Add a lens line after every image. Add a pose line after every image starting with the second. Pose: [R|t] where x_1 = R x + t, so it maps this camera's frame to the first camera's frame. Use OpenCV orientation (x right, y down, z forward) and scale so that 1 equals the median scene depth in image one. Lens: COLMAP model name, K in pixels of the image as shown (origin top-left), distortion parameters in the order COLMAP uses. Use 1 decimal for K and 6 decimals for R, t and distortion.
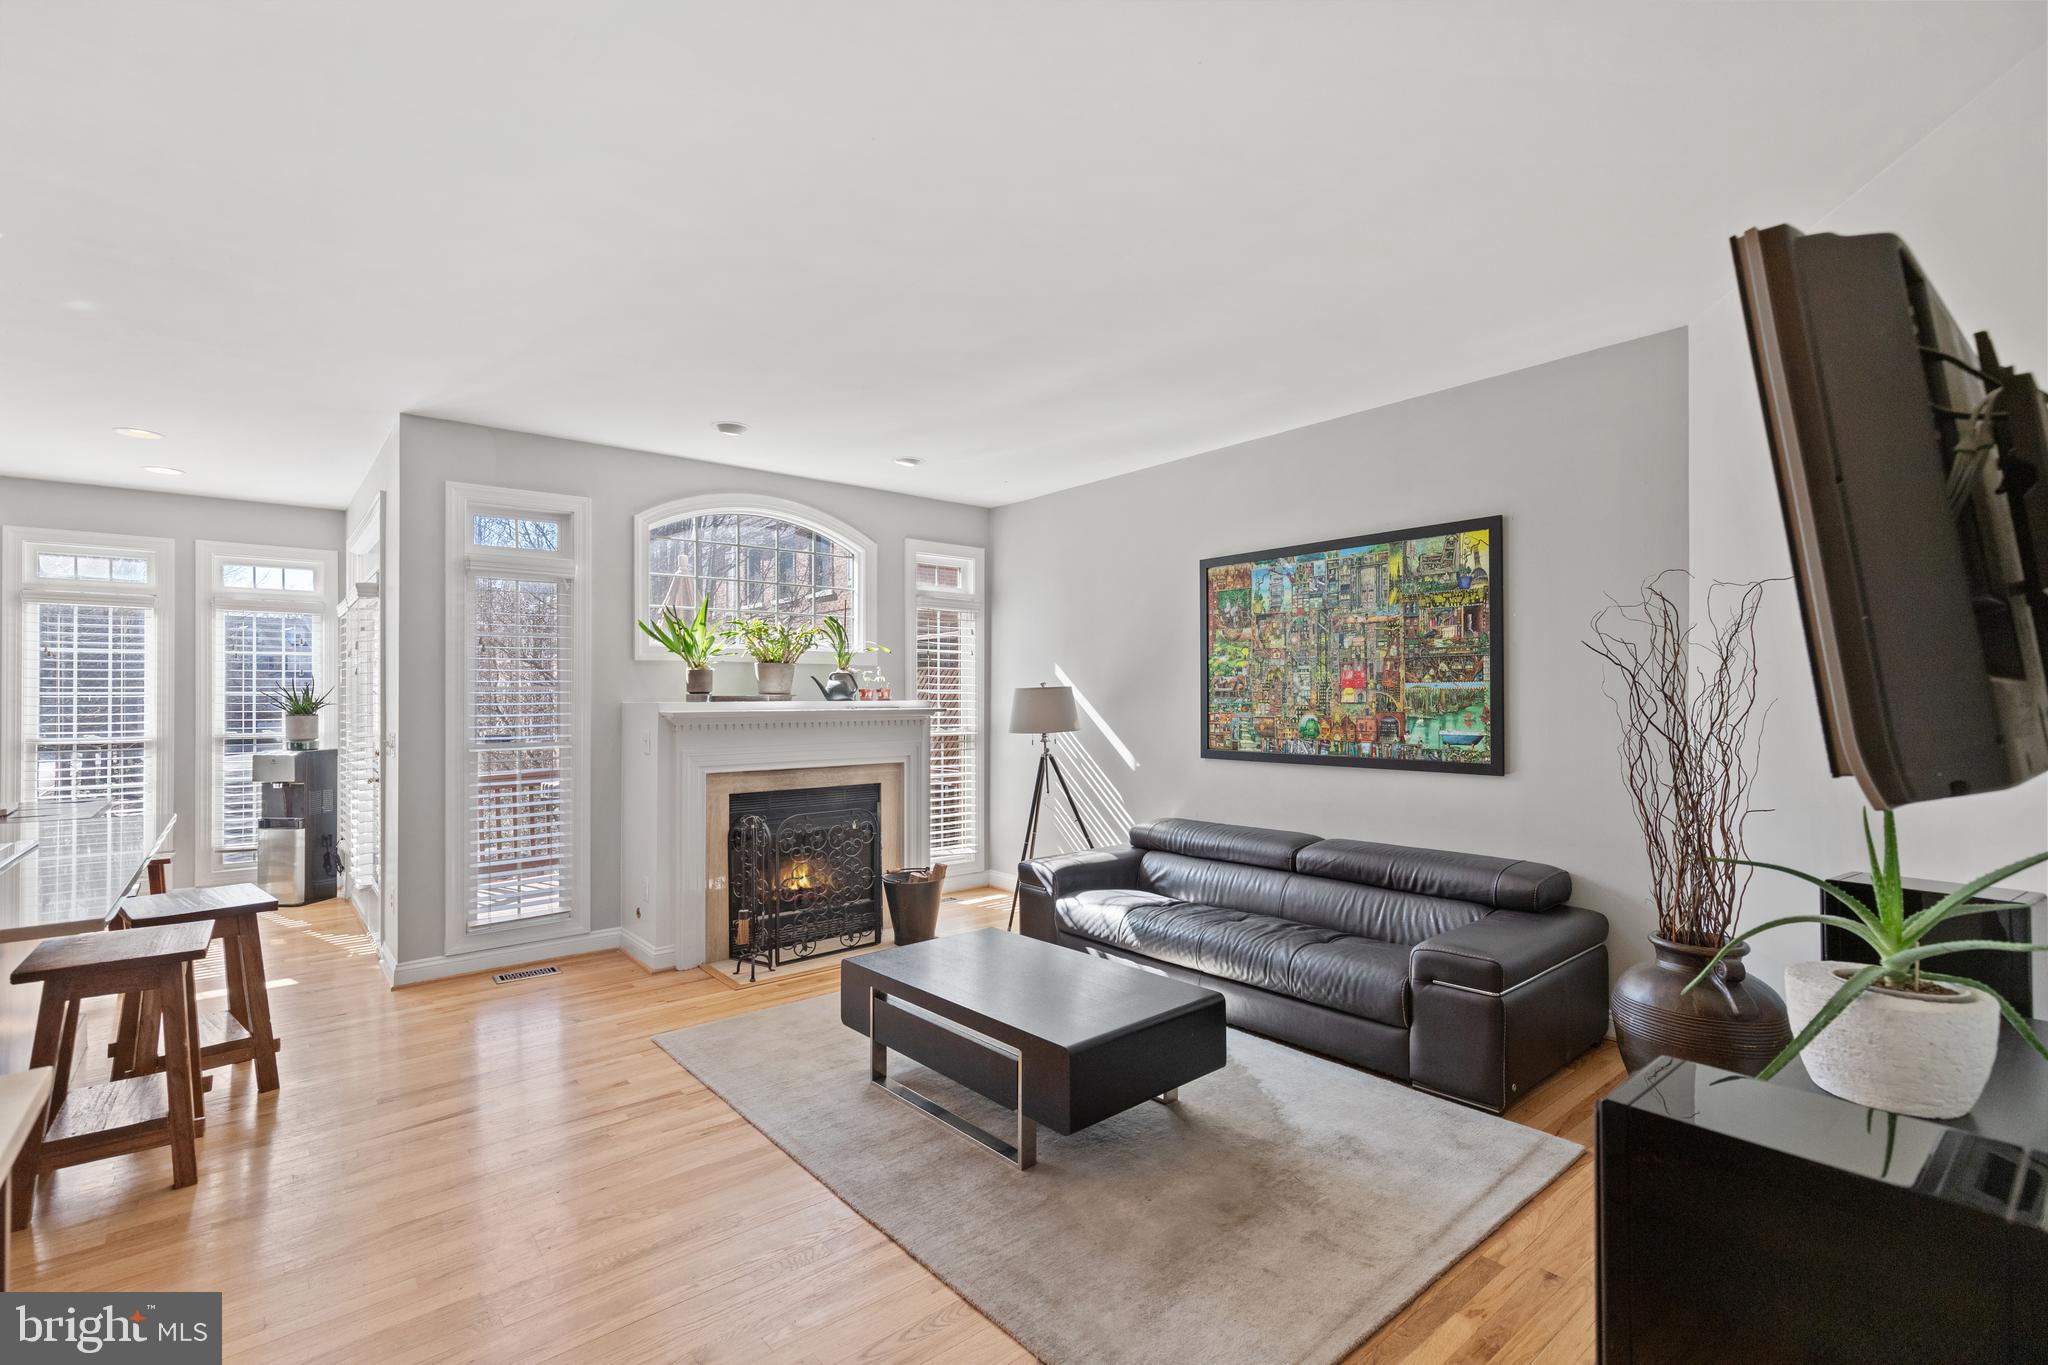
lens RADIAL K [[939.2, 0, 1034.8], [0, 939.2, 682.8], [0, 0, 1]] dist [0.012172, -0.001040]
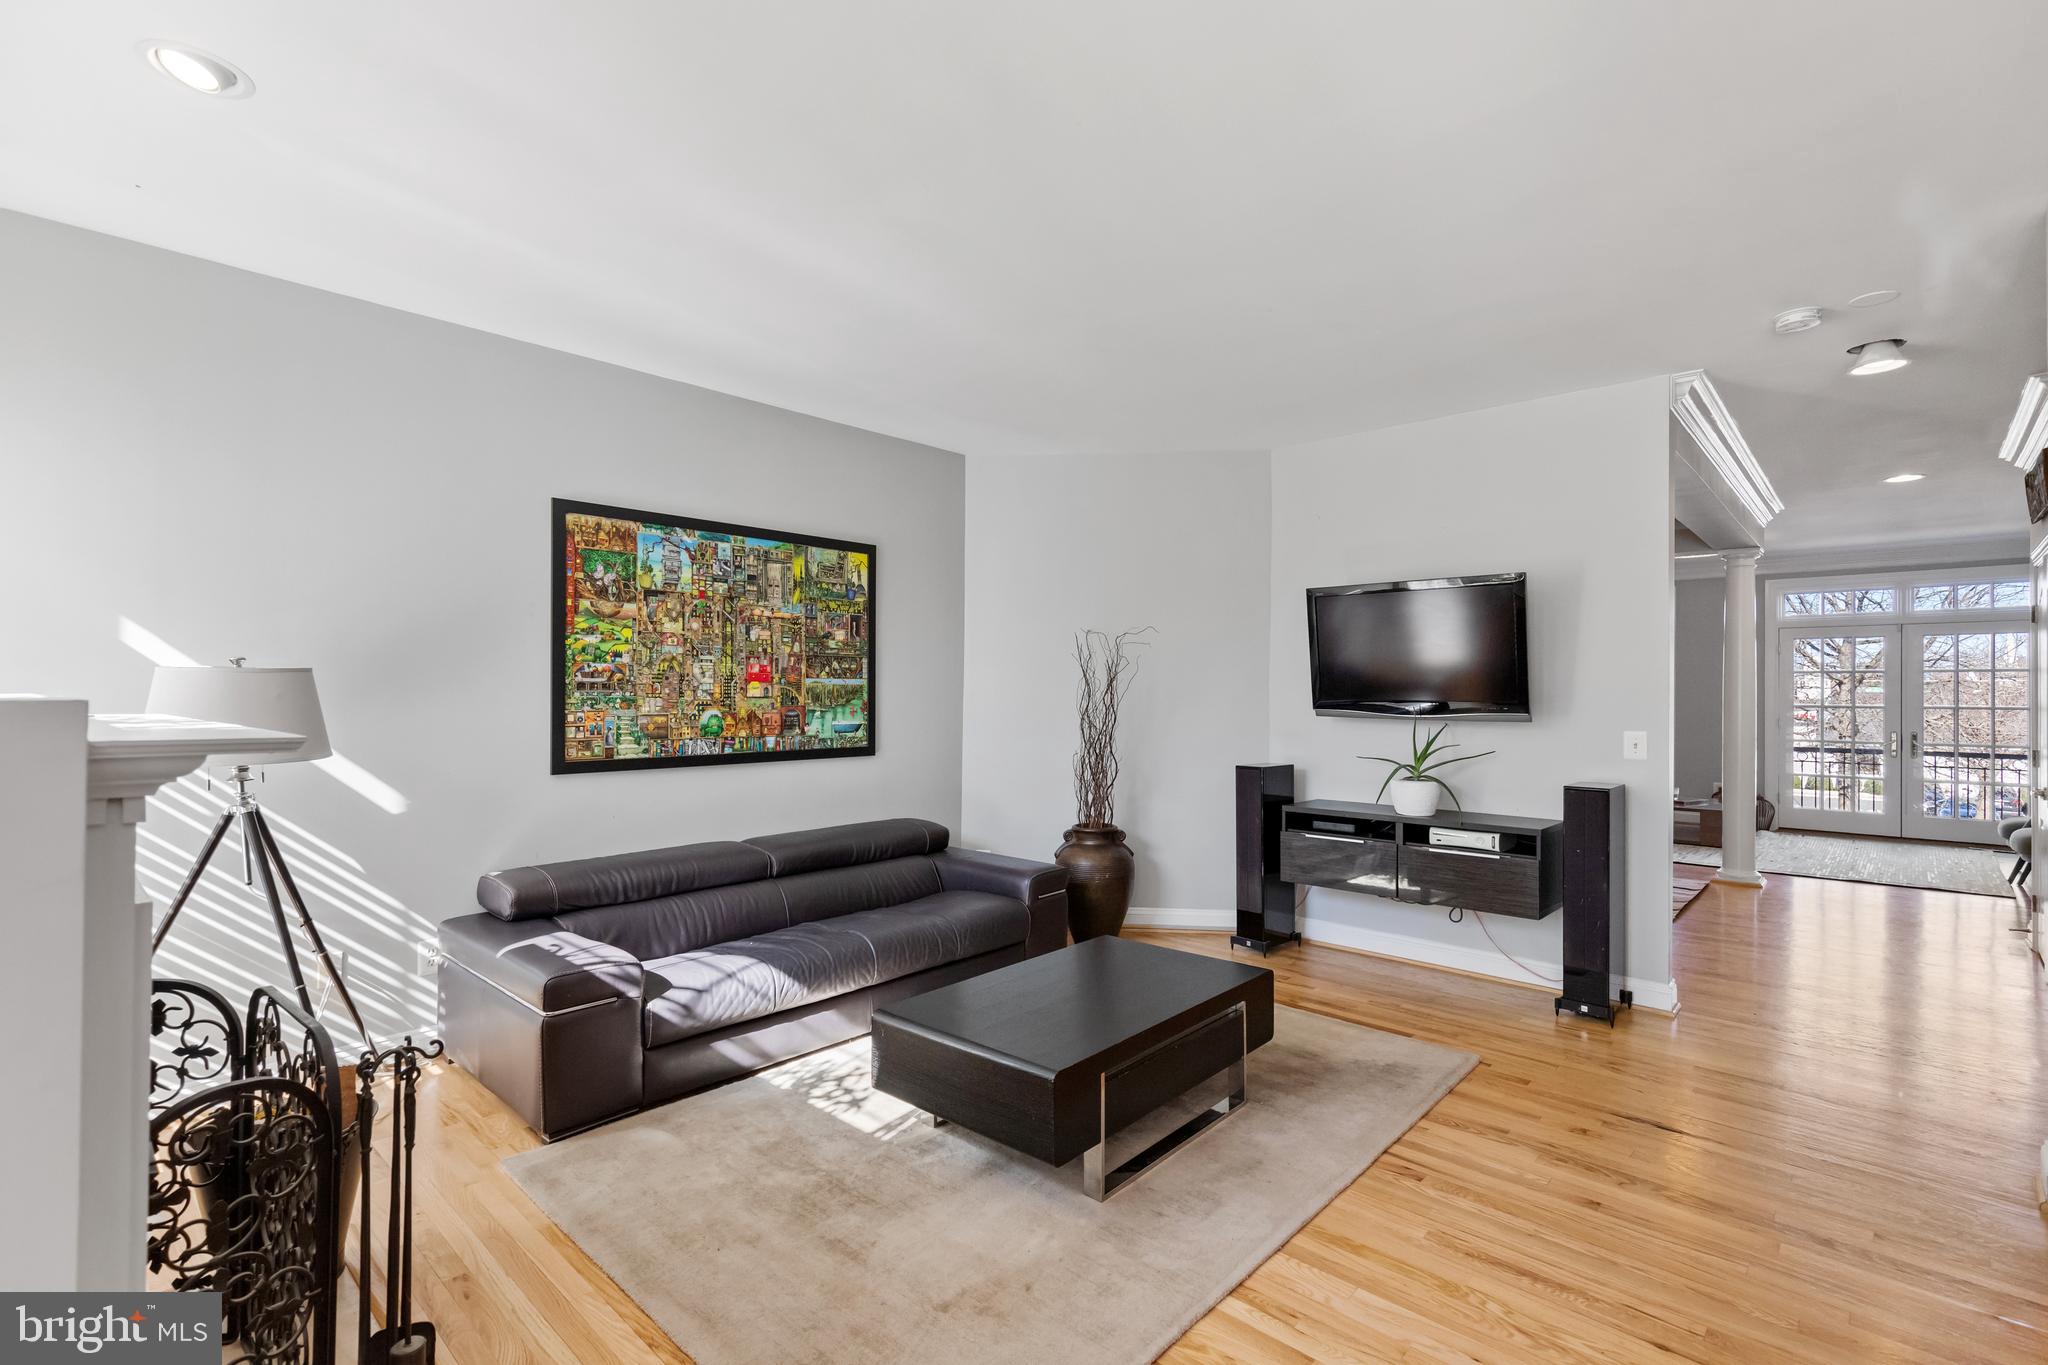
lens RADIAL K [[939.2, 0, 1020.6], [0, 939.2, 689.9], [0, 0, 1]] dist [0.012172, -0.001040]
pose [[-0.125605, 0.006636, 0.992058, -0.672174], [-0.017722, 0.999803, -0.008931, 0.017882], [-0.991922, -0.018703, -0.125463, 0.855655]]
